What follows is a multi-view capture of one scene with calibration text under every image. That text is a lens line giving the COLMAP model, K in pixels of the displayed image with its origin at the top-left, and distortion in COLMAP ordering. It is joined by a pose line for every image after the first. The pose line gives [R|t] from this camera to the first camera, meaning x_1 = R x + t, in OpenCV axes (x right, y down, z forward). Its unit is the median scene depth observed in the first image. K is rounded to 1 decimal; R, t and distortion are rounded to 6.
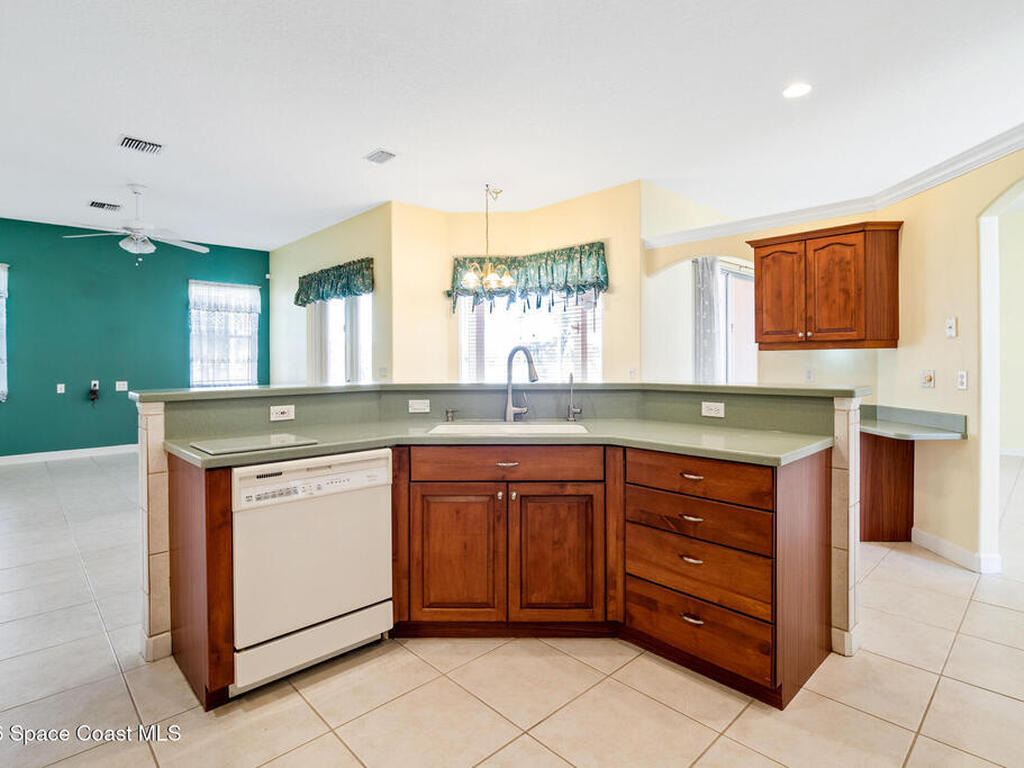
lens RADIAL K [[525.3, 0, 510.4], [0, 525.3, 358.6], [0, 0, 1]] dist [-0.009817, -0.003905]
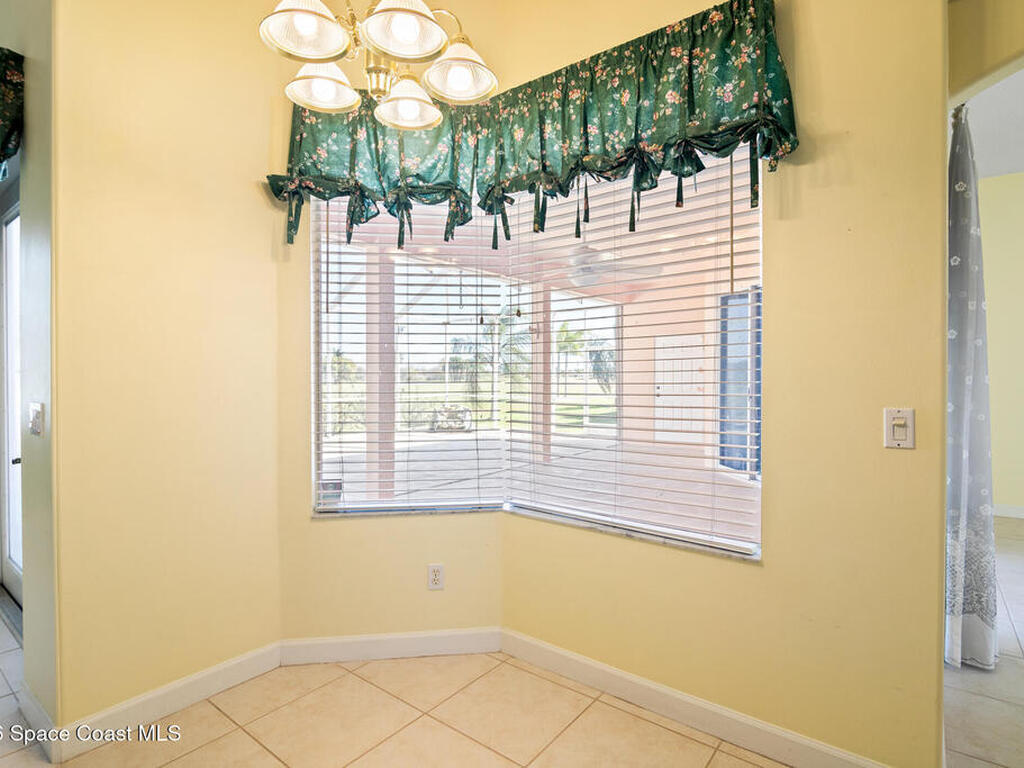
lens RADIAL K [[533.4, 0, 511.3], [0, 533.4, 385.5], [0, 0, 1]] dist [-0.015188, -0.000642]
pose [[0.987458, 0.003178, 0.157852, -0.020840], [-0.005588, 0.999874, 0.014825, 0.001144], [-0.157785, -0.015521, 0.987351, 0.662235]]
